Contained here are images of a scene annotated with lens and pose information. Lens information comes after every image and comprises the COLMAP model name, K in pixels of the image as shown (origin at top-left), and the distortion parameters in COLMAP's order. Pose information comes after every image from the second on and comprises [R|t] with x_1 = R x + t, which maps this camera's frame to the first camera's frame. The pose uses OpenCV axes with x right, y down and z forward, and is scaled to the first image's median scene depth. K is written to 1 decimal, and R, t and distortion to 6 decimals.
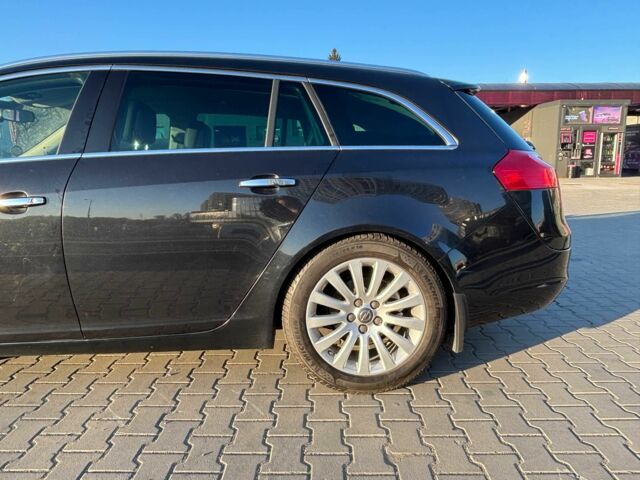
lens RADIAL K [[481.8, 0, 322.8], [0, 481.8, 263.5], [0, 0, 1]] dist [0.004521, -0.034317]
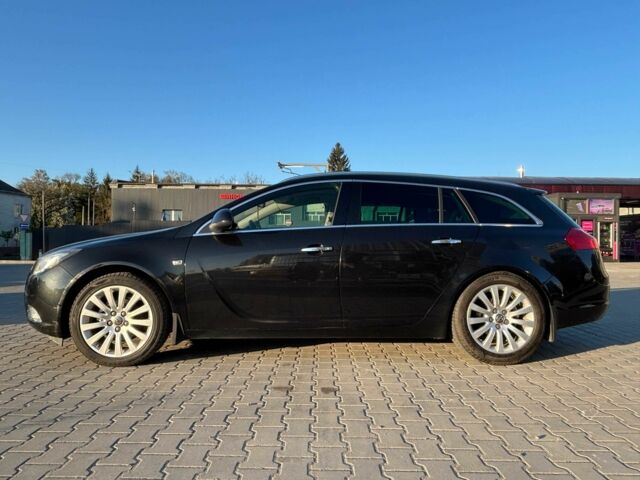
lens RADIAL K [[483.0, 0, 318.0], [0, 483.0, 241.2], [0, 0, 1]] dist [0.007021, -0.073347]
pose [[0.999781, 0.018596, -0.009601, -0.539483], [-0.020226, 0.976423, -0.214916, 0.217903], [0.005378, 0.215063, 0.976585, -0.743051]]
